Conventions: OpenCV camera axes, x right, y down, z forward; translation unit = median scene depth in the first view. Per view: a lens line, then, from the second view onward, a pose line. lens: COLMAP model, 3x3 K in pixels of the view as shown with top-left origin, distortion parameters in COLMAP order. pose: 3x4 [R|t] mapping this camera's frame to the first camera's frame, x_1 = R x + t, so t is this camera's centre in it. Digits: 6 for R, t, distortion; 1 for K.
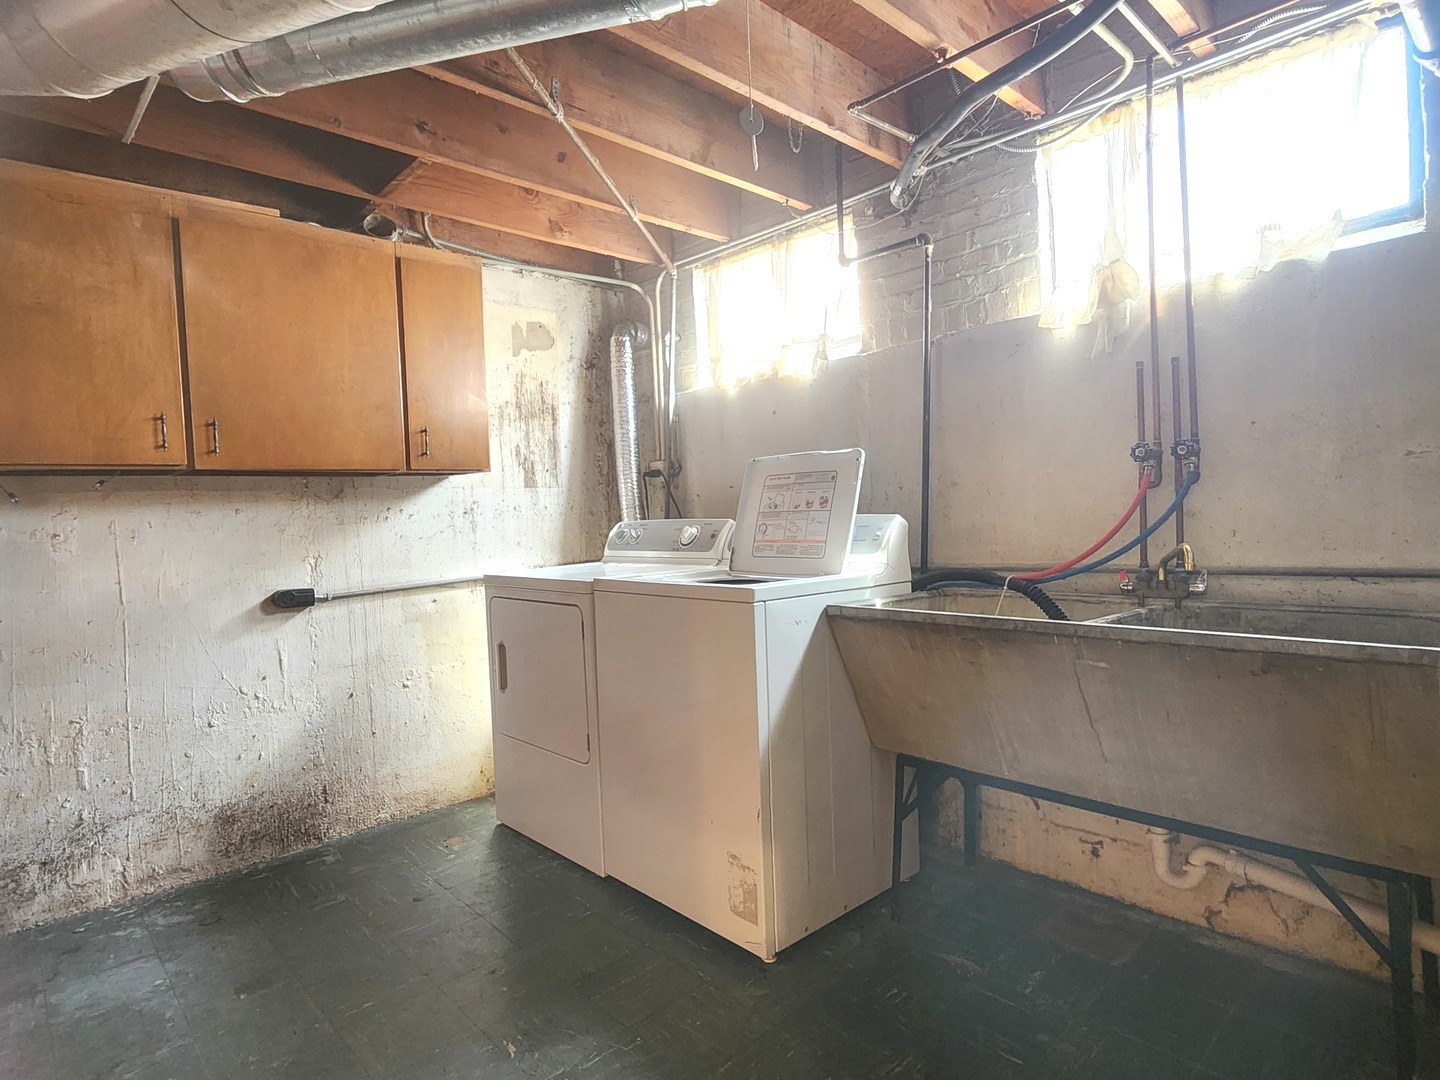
lens RADIAL K [[794.2, 0, 715.8], [0, 794.2, 538.3], [0, 0, 1]] dist [0.001695, 0.000953]
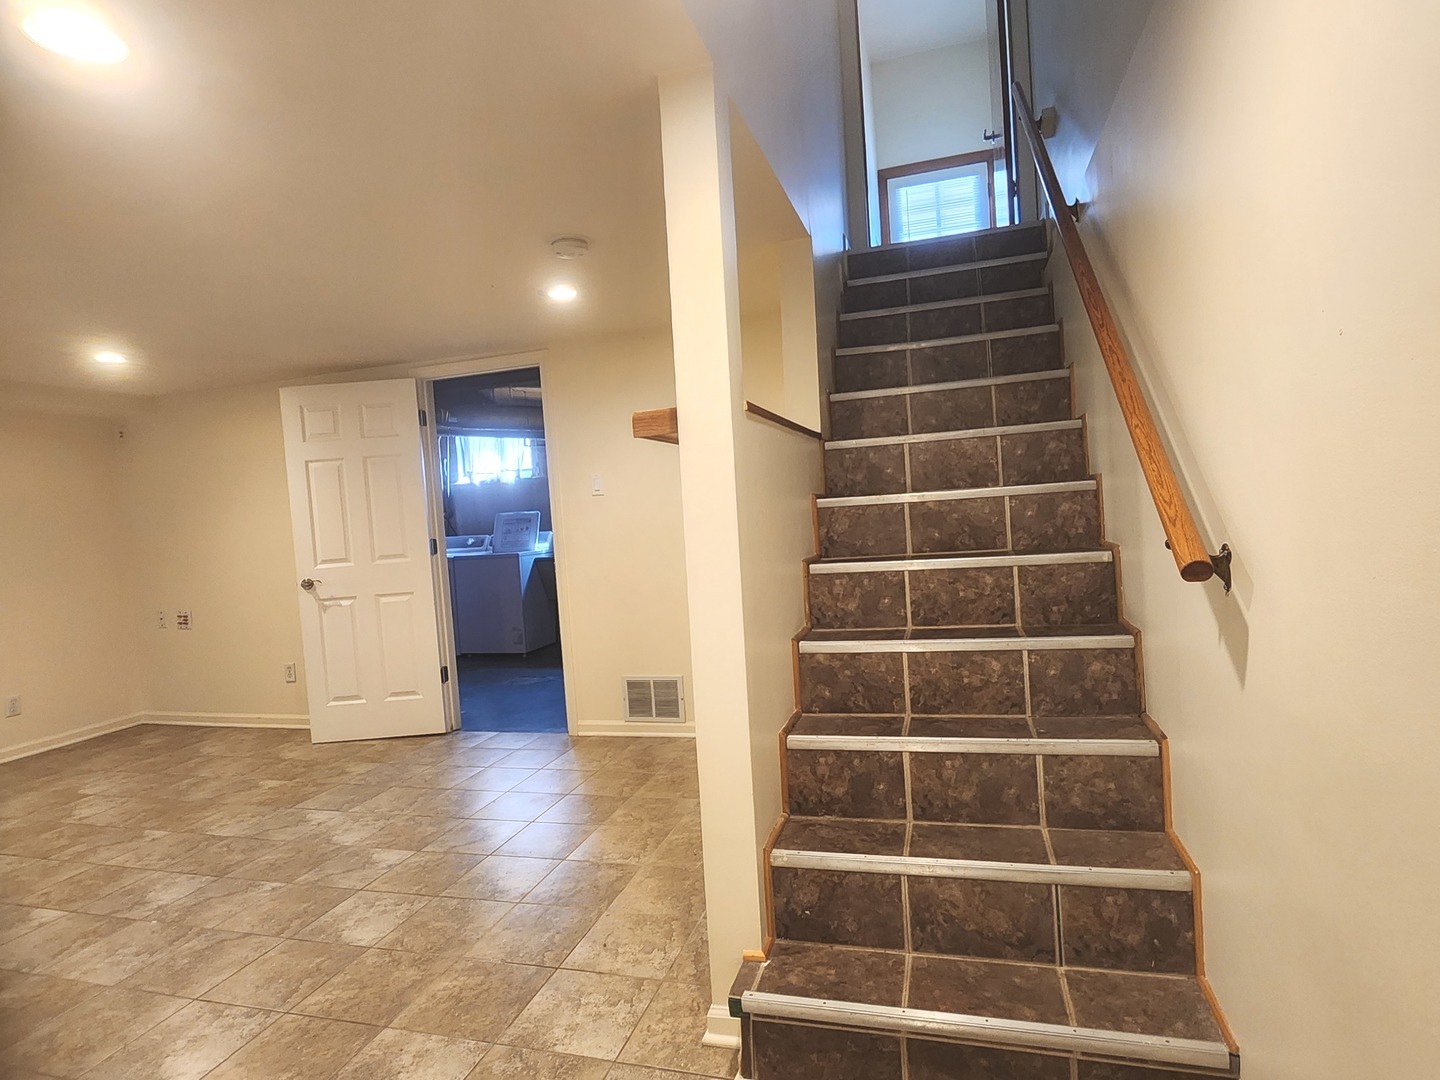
lens RADIAL K [[794.2, 0, 716.7], [0, 794.2, 532.0], [0, 0, 1]] dist [0.001695, 0.000953]
pose [[0.867719, -0.033775, 0.495906, -0.742058], [0.047184, 0.998780, -0.014536, 0.047979], [-0.494811, 0.036012, 0.868254, -2.020897]]
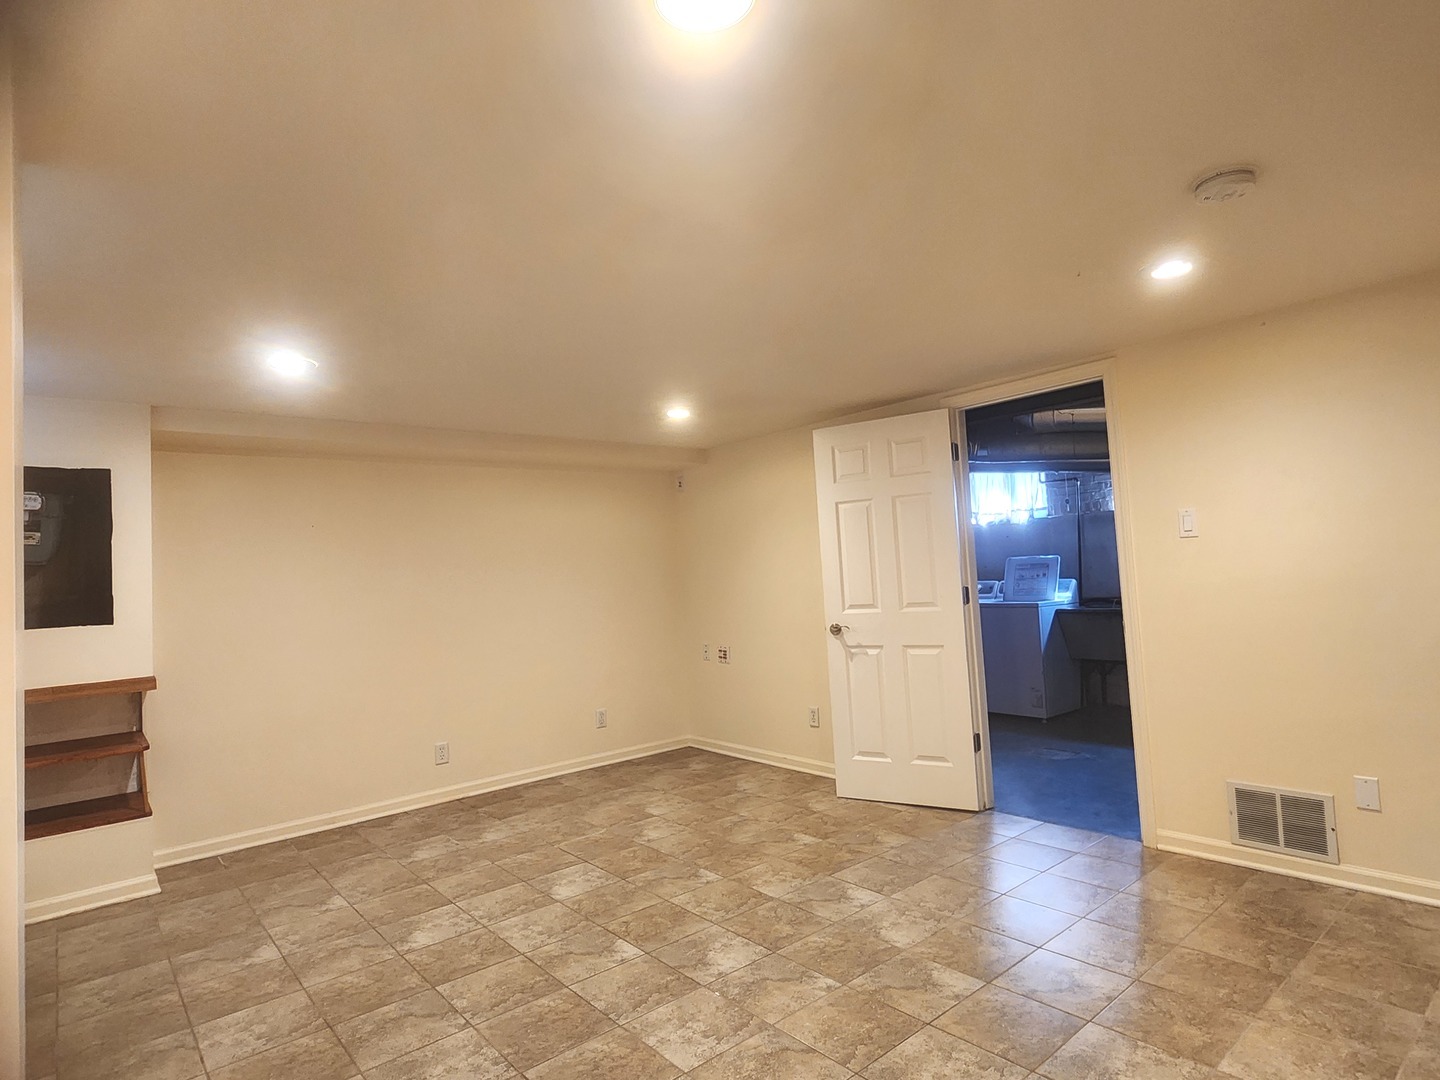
lens RADIAL K [[794.2, 0, 724.9], [0, 794.2, 536.6], [0, 0, 1]] dist [0.001695, 0.000953]
pose [[0.998858, -0.012722, -0.046052, -0.816314], [0.009086, 0.996886, -0.078327, 0.028032], [0.046905, 0.077819, 0.995863, -1.760197]]
